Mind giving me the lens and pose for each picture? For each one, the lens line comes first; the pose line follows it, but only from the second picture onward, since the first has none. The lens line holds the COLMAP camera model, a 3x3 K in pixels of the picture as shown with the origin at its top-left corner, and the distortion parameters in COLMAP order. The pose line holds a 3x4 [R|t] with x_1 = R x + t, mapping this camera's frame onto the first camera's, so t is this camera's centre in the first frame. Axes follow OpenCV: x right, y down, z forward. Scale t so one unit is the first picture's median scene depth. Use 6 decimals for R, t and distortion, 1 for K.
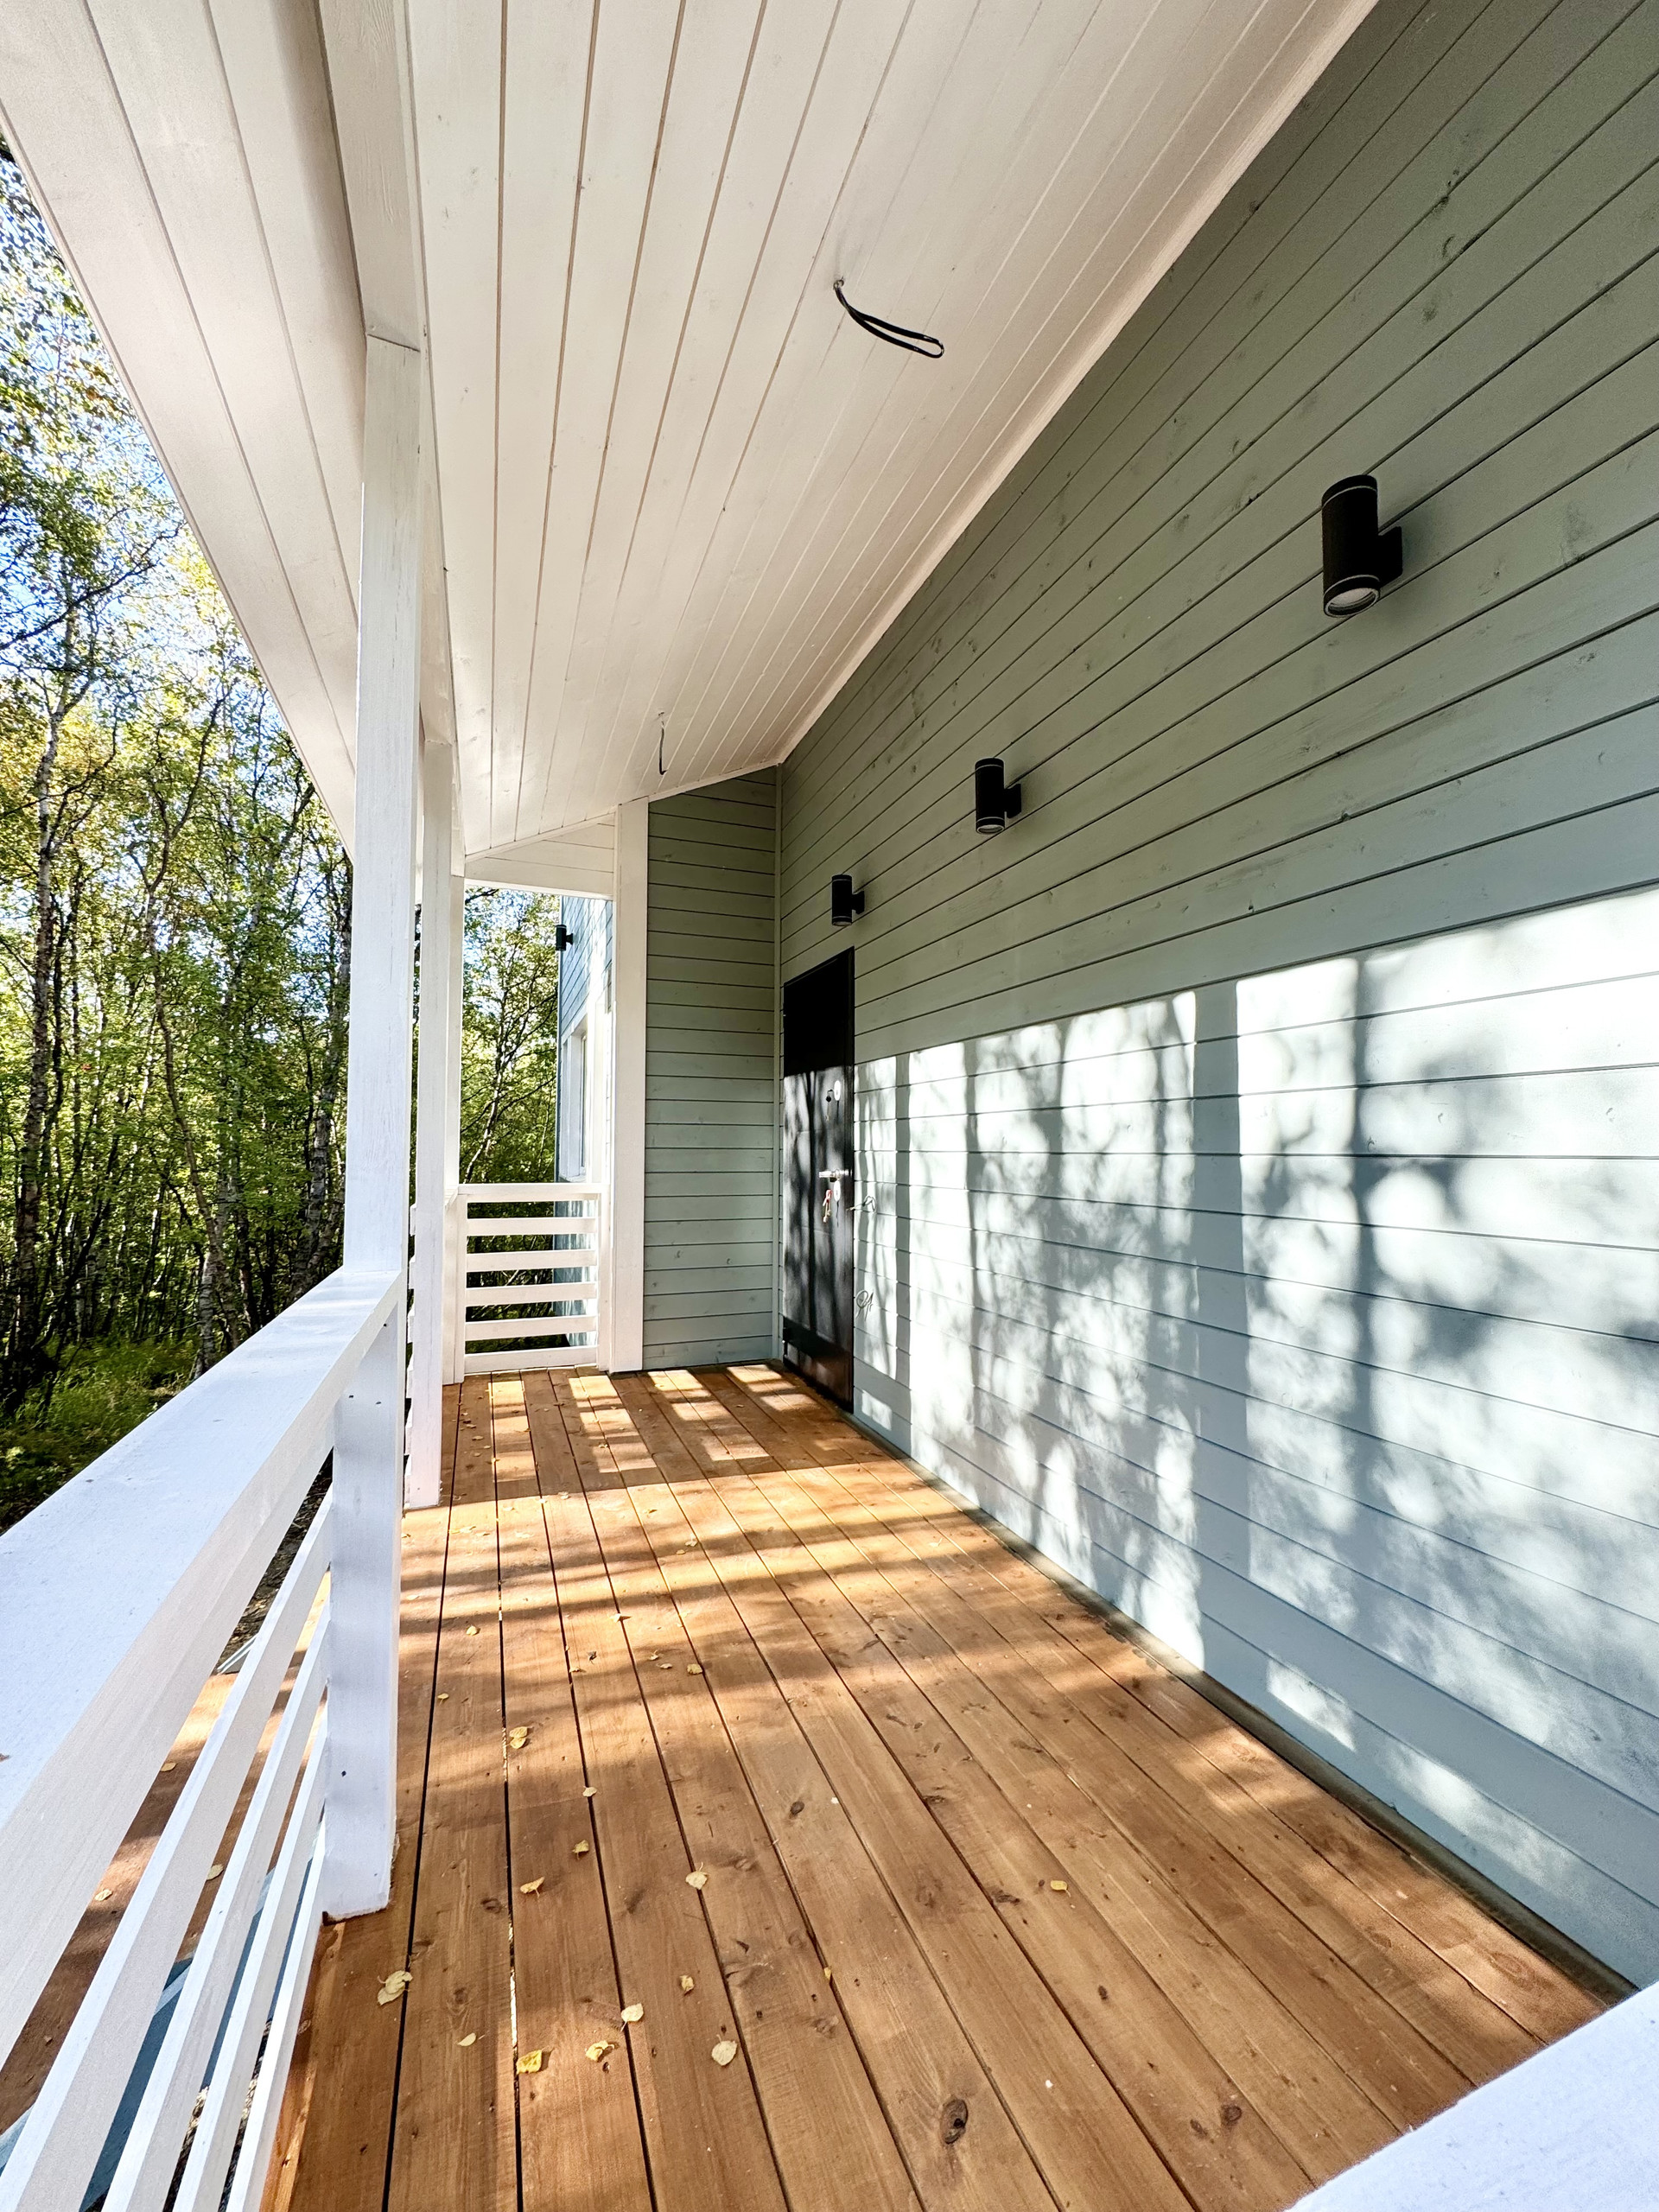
lens RADIAL K [[884.6, 0, 842.3], [0, 884.6, 1112.2], [0, 0, 1]] dist [-0.000839, -0.000711]
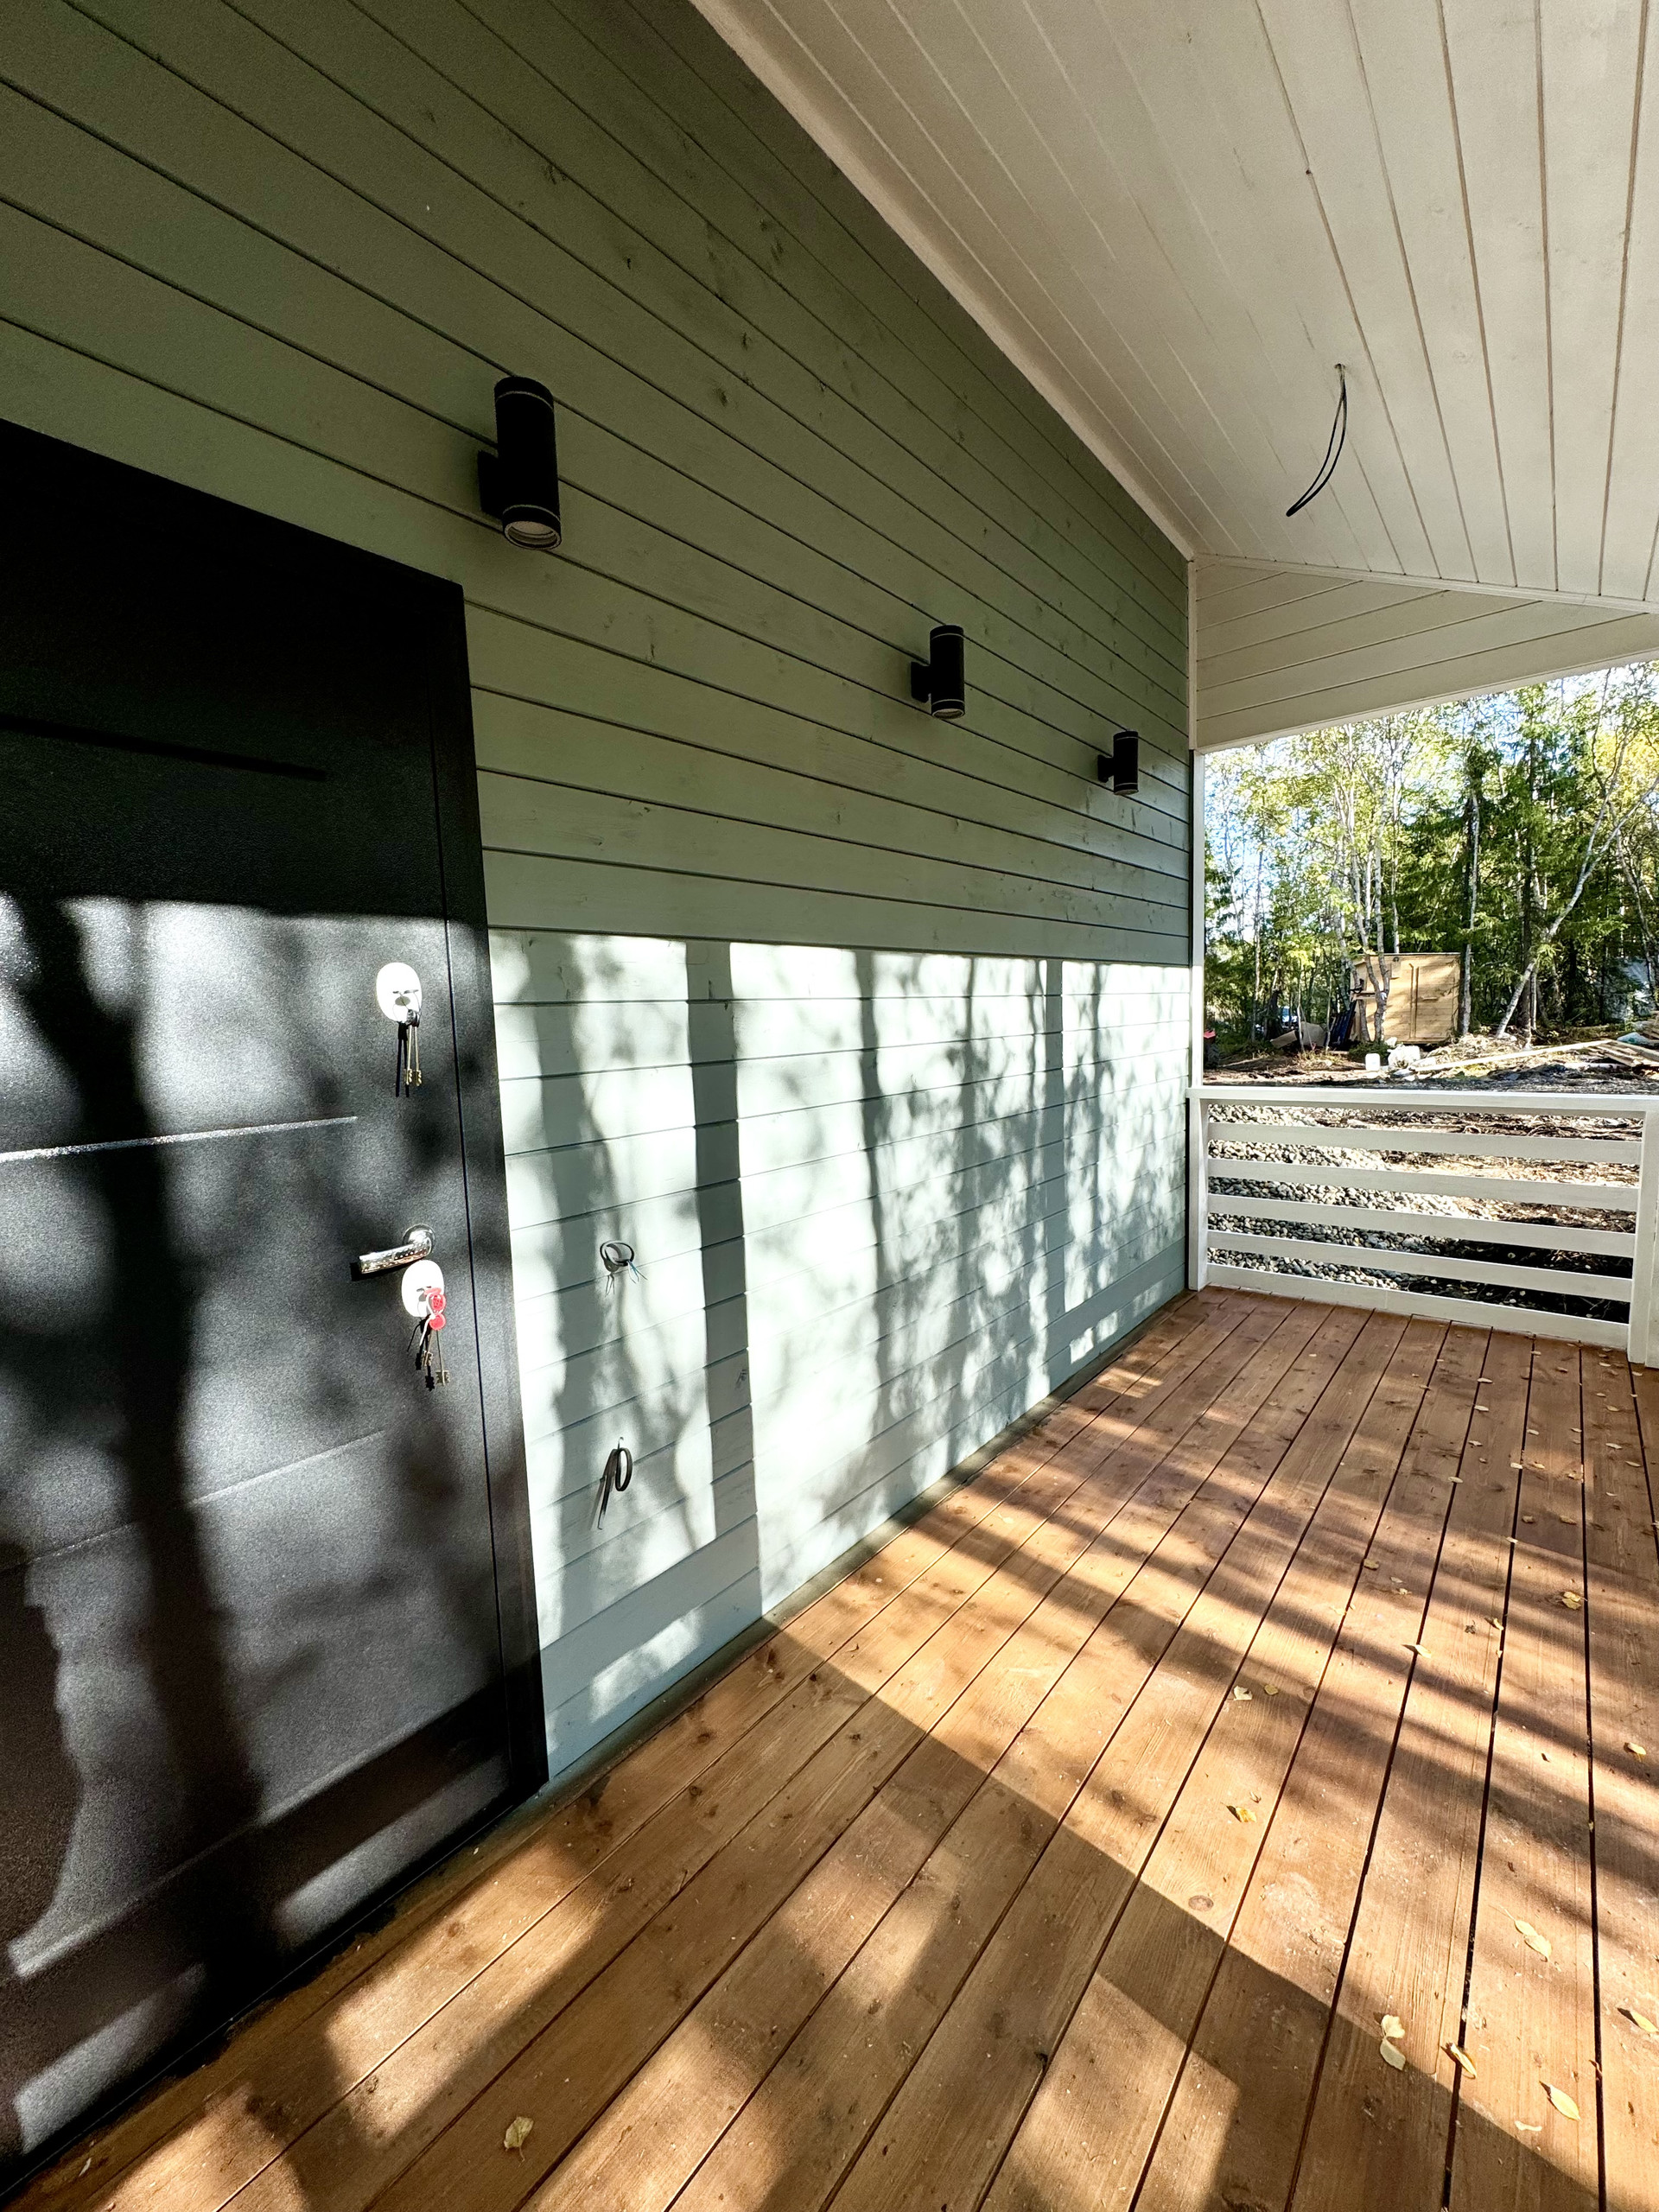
lens RADIAL K [[884.6, 0, 831.3], [0, 884.6, 1107.9], [0, 0, 1]] dist [-0.000839, -0.000711]
pose [[-0.475594, -0.076539, 0.876329, -0.621378], [-0.000277, 0.996220, 0.086860, -0.016260], [-0.879665, 0.041067, -0.473818, 1.696313]]
